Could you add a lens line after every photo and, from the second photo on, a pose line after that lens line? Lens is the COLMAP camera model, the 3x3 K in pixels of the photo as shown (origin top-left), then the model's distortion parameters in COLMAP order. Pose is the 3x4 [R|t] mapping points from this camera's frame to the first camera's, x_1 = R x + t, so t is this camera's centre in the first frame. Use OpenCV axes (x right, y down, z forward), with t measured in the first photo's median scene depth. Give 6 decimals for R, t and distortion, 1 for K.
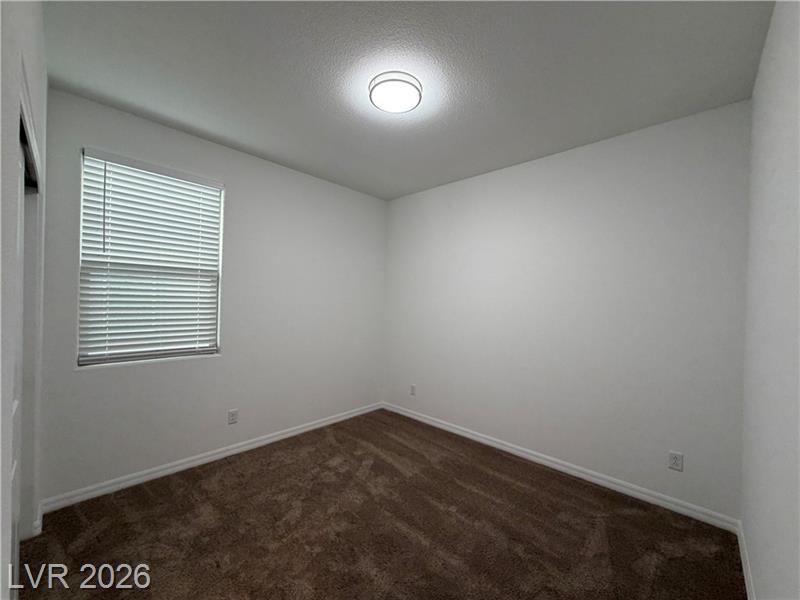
lens RADIAL K [[320.1, 0, 400.0], [0, 320.1, 300.0], [0, 0, 1]] dist [0.000401, 0.000137]
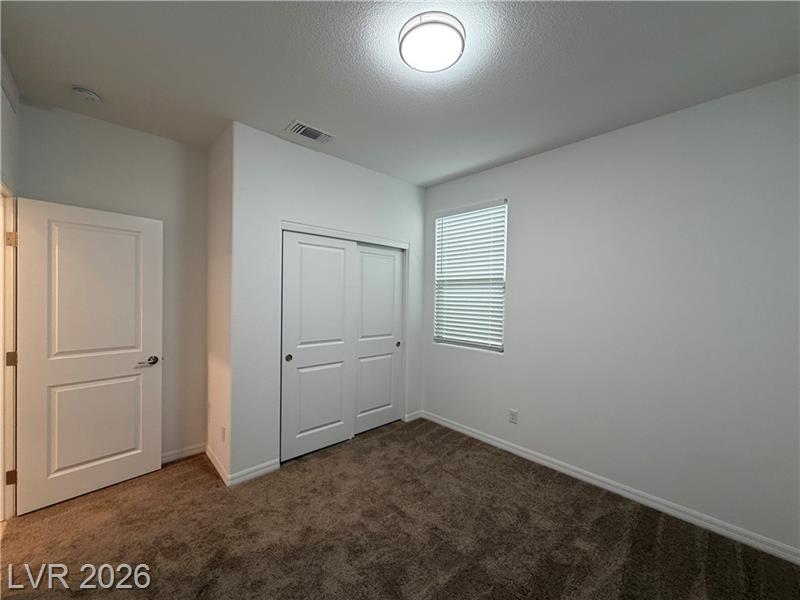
lens RADIAL K [[320.1, 0, 400.0], [0, 320.1, 300.0], [0, 0, 1]] dist [0.000401, 0.000137]
pose [[-0.056400, -0.021587, -0.998175, 0.624326], [-0.026933, 0.999435, -0.020092, 0.018677], [0.998045, 0.025750, -0.056950, 0.776942]]
